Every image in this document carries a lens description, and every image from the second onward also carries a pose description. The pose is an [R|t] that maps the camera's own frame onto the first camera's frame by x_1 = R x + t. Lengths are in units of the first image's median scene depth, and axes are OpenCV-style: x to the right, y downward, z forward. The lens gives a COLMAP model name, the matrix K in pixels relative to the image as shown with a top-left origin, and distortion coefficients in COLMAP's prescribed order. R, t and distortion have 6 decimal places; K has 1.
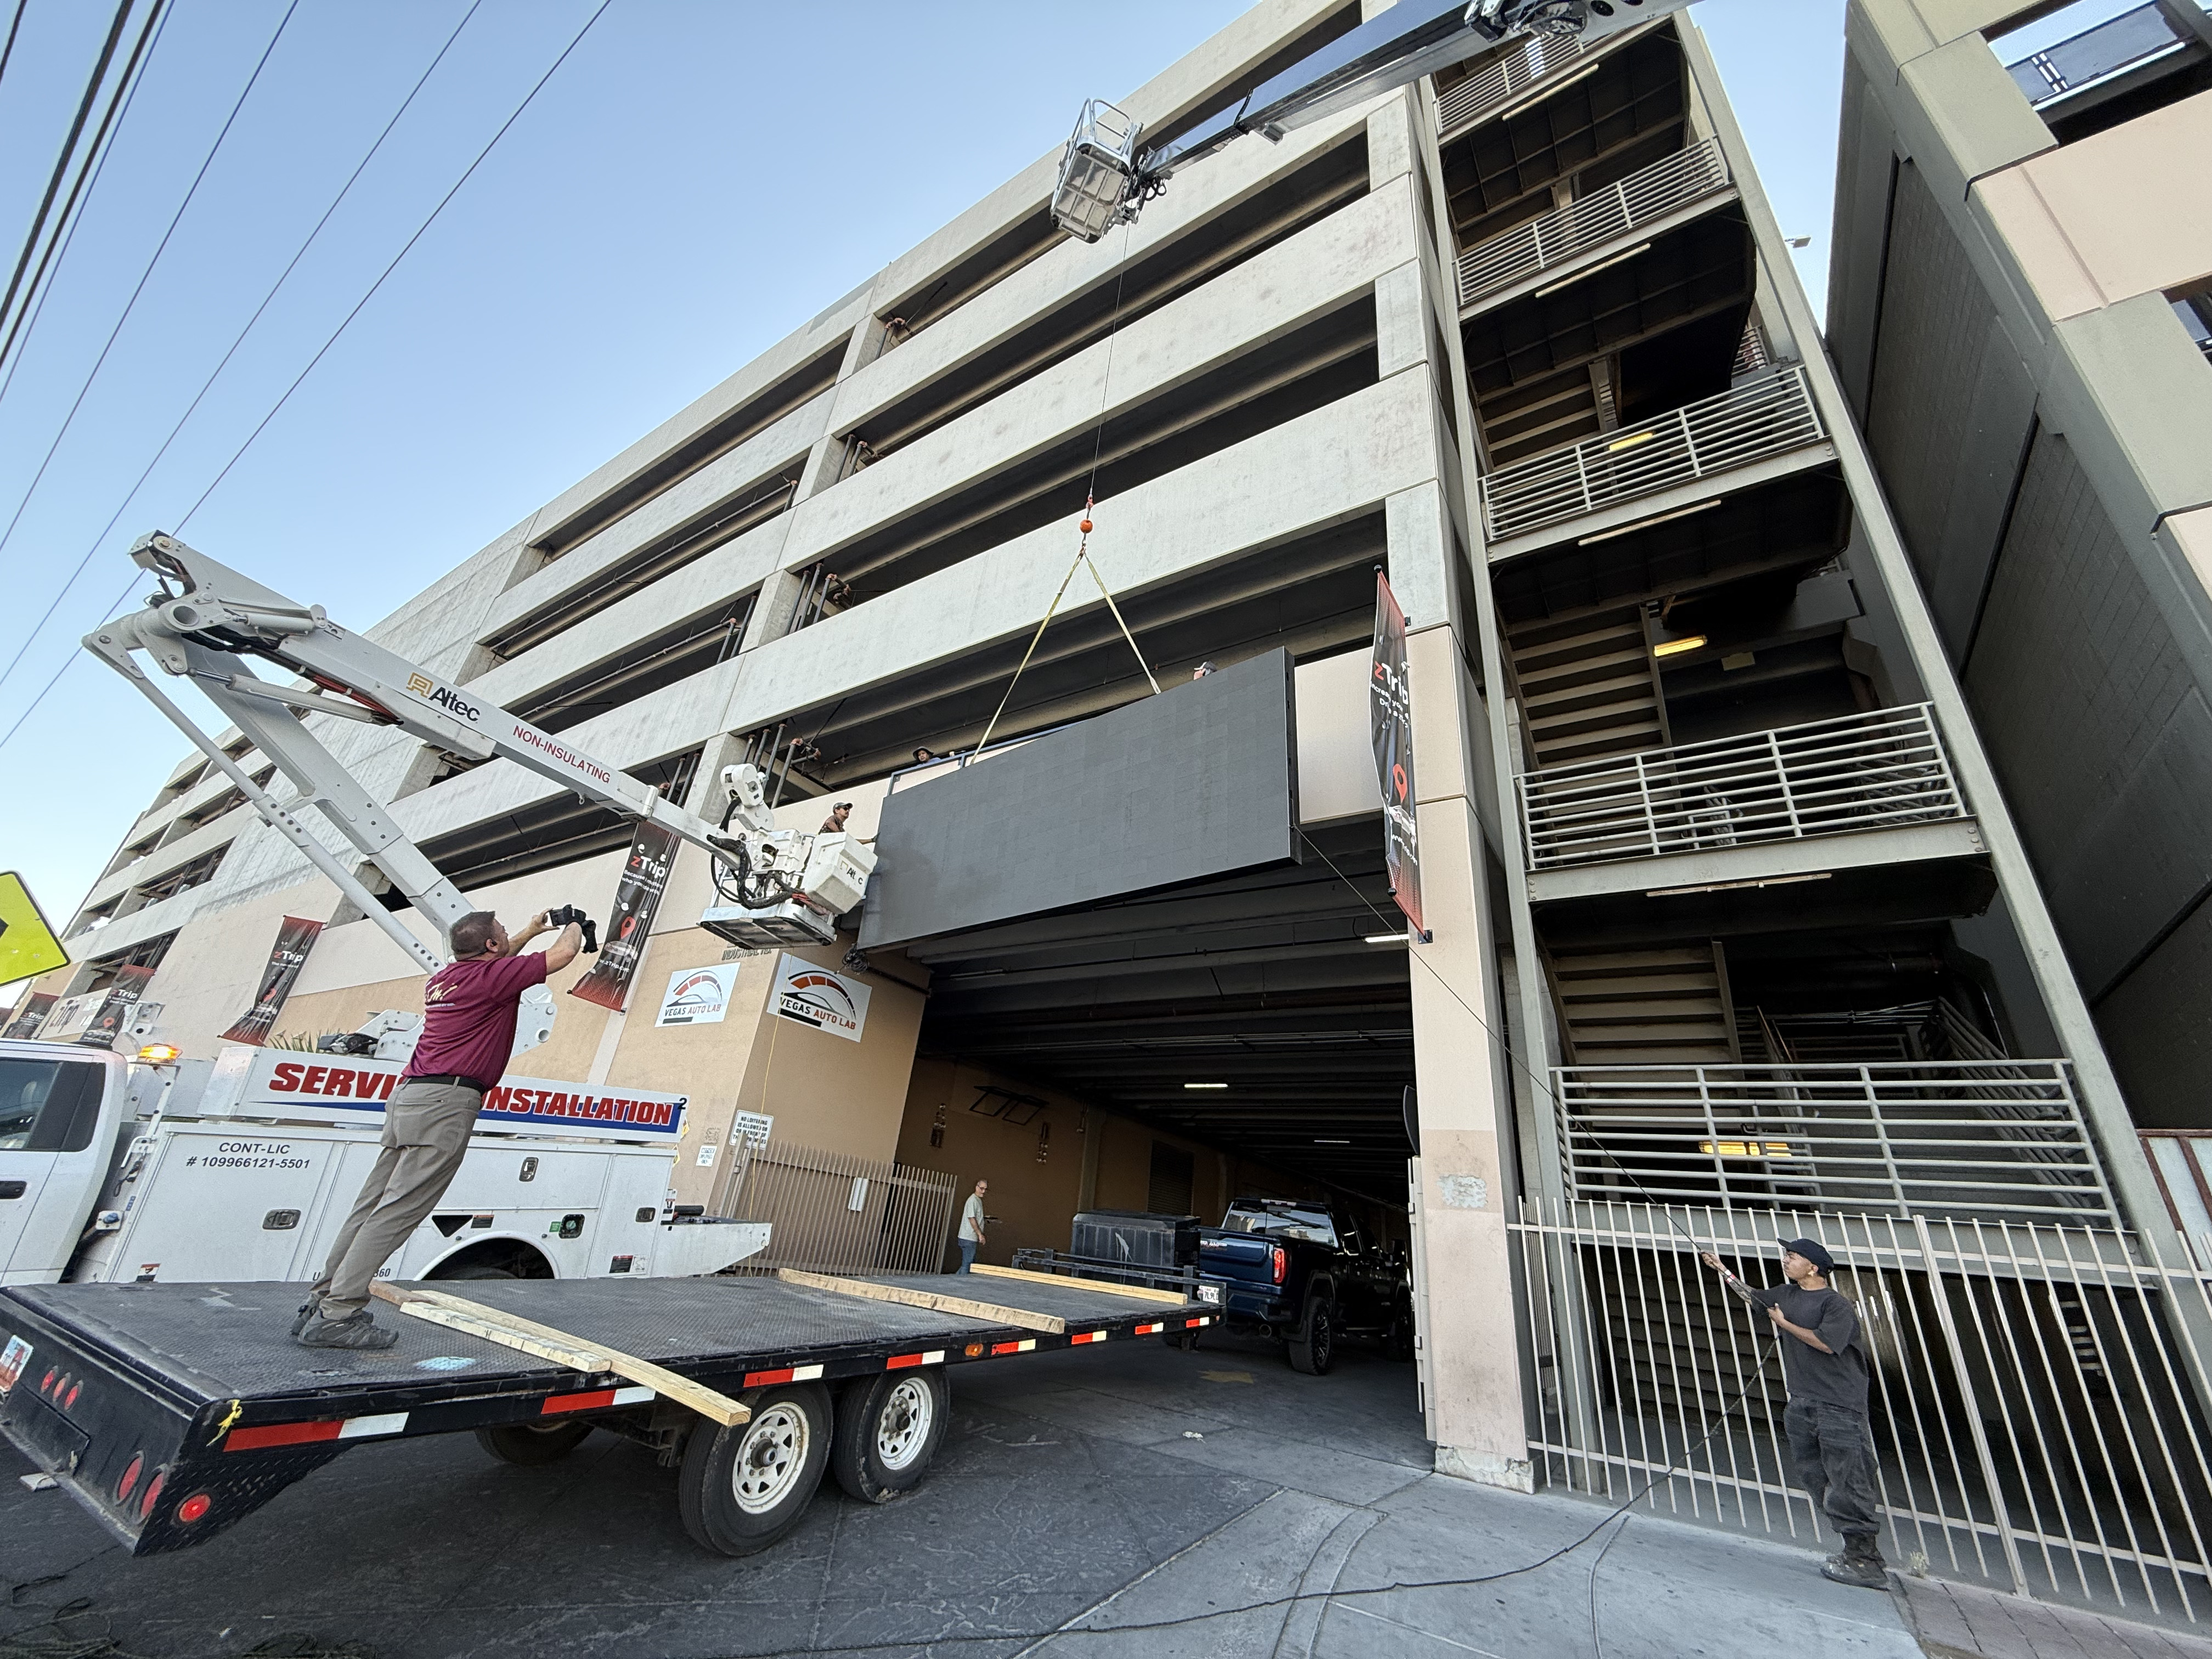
lens RADIAL K [[877.4, 0, 1102.1], [0, 877.4, 827.0], [0, 0, 1]] dist [0.001149, 0.000089]
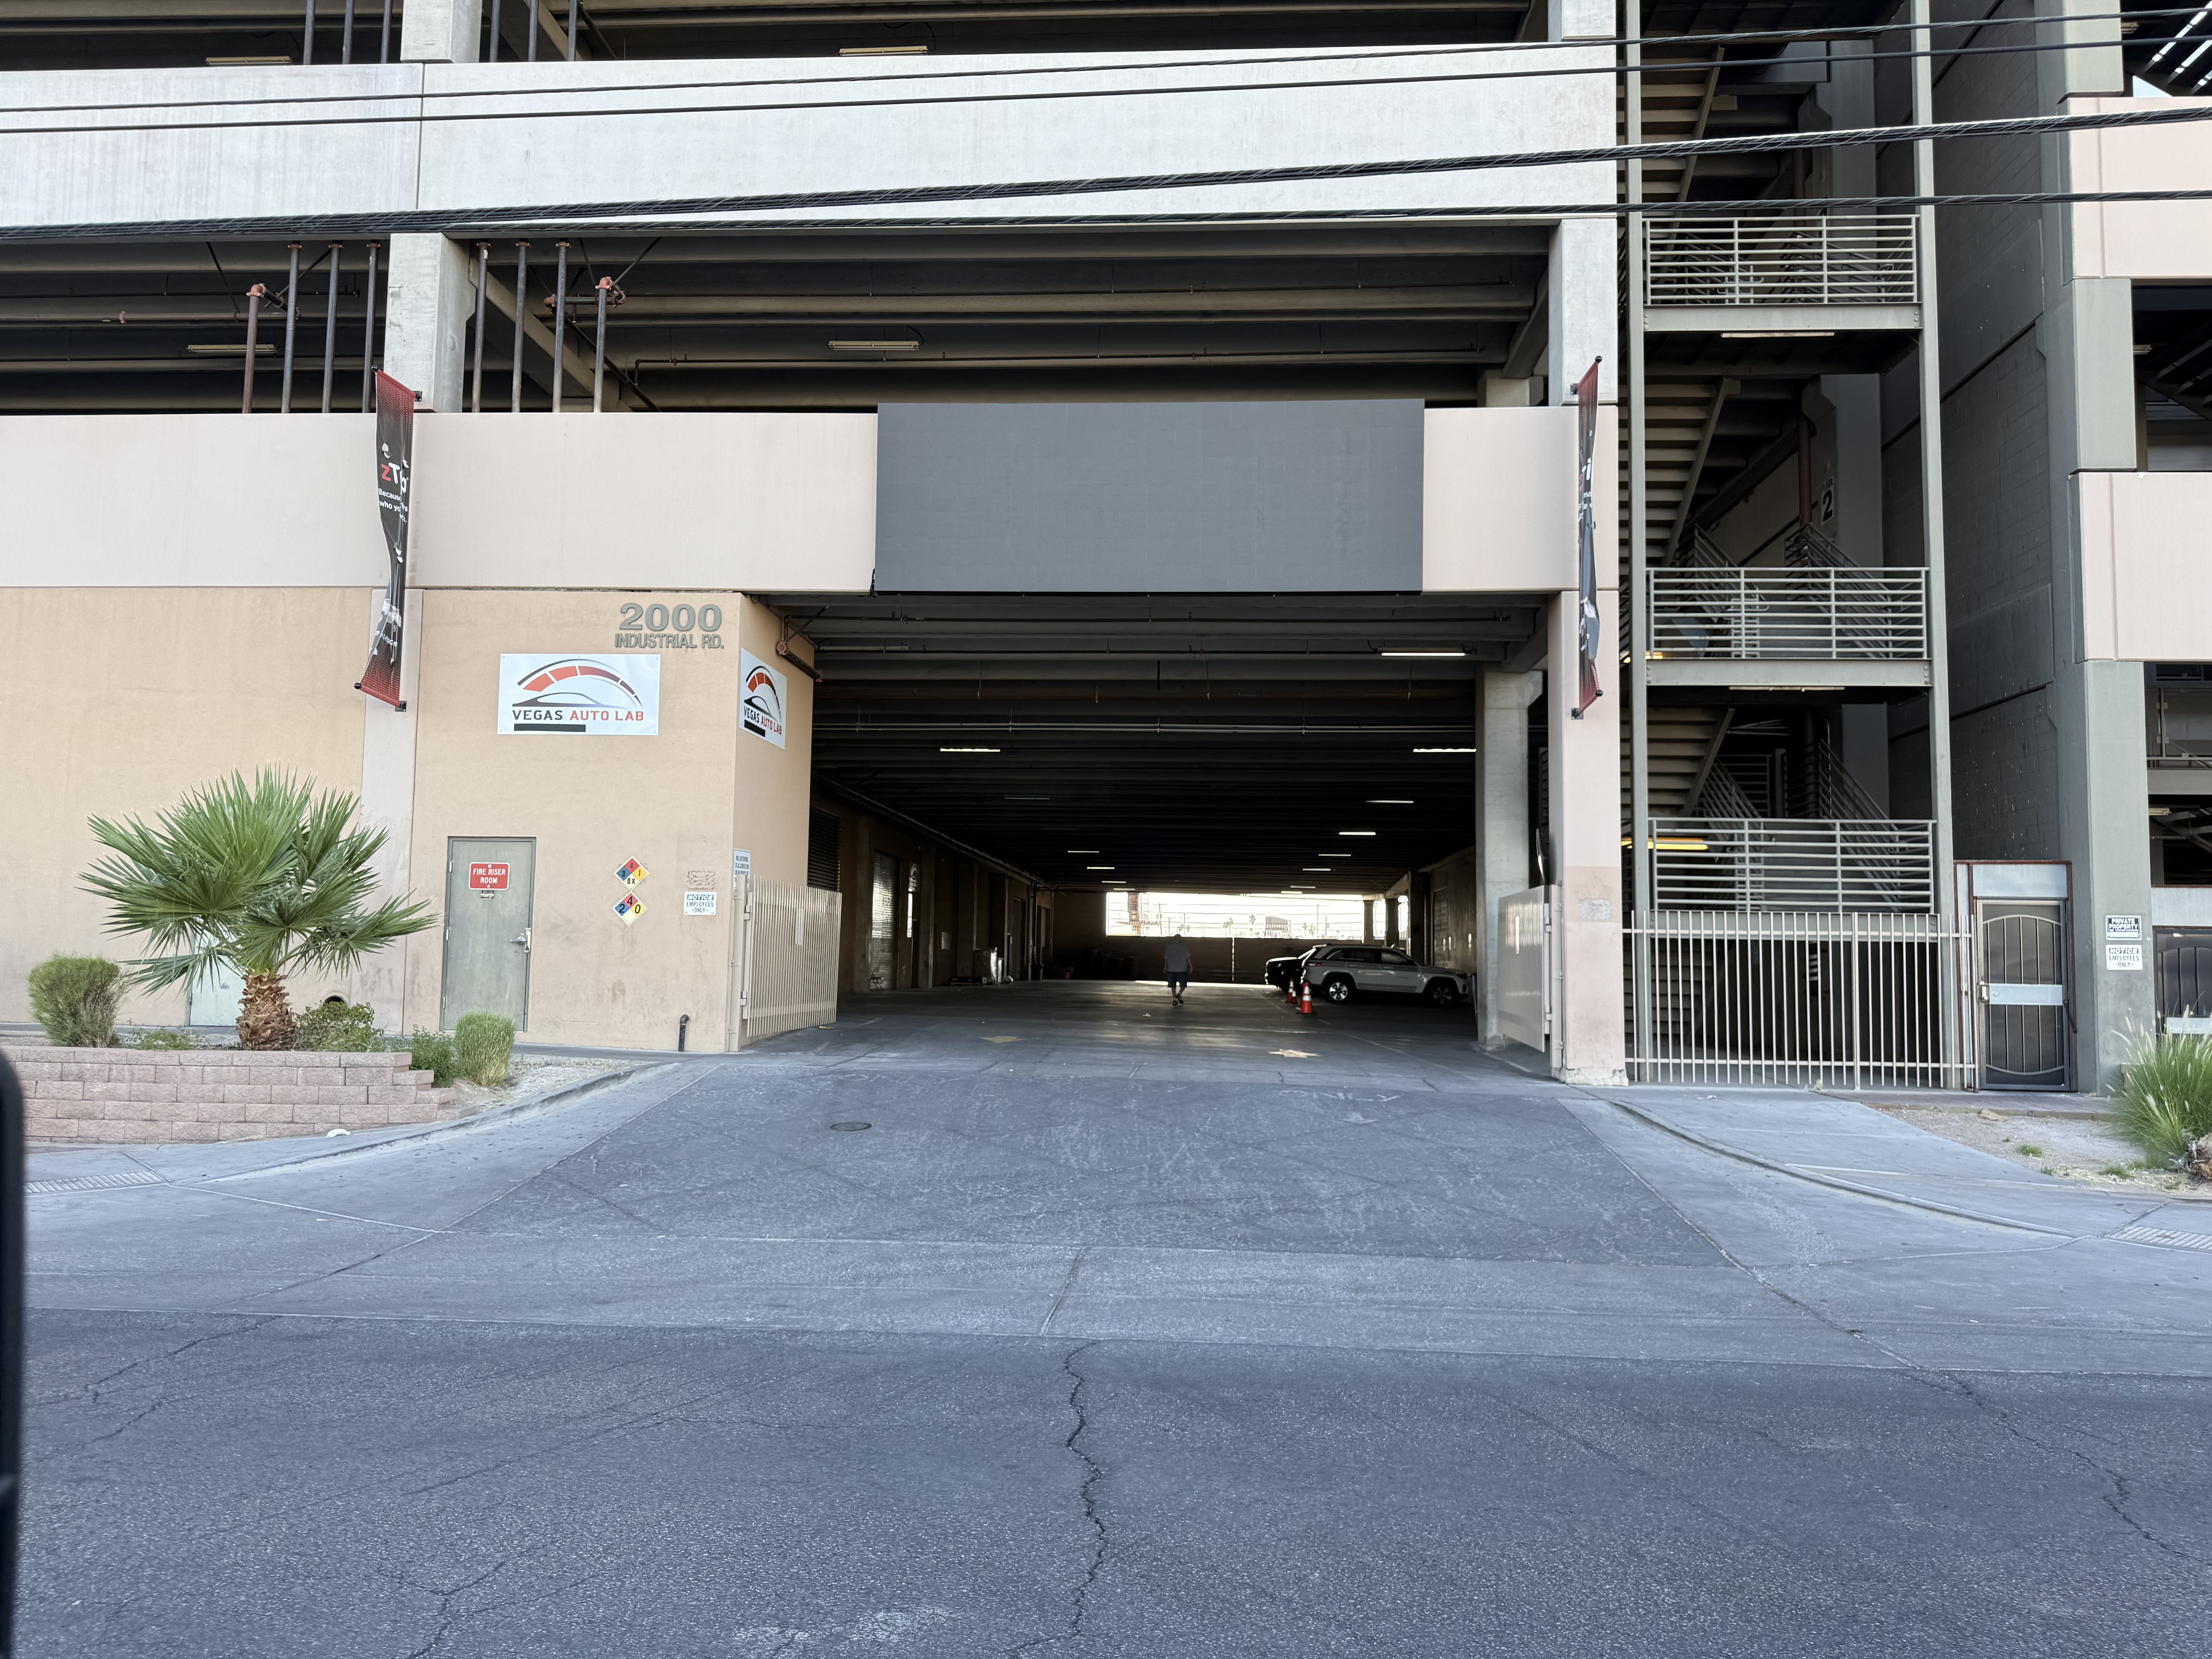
lens RADIAL K [[1558.6, 0, 1118.1], [0, 1558.6, 841.6], [0, 0, 1]] dist [0.055623, -0.071446]
pose [[0.866741, -0.051547, 0.496087, -0.883015], [-0.150735, 0.921060, 0.359064, -0.274029], [-0.475435, -0.385994, 0.790551, -0.328853]]
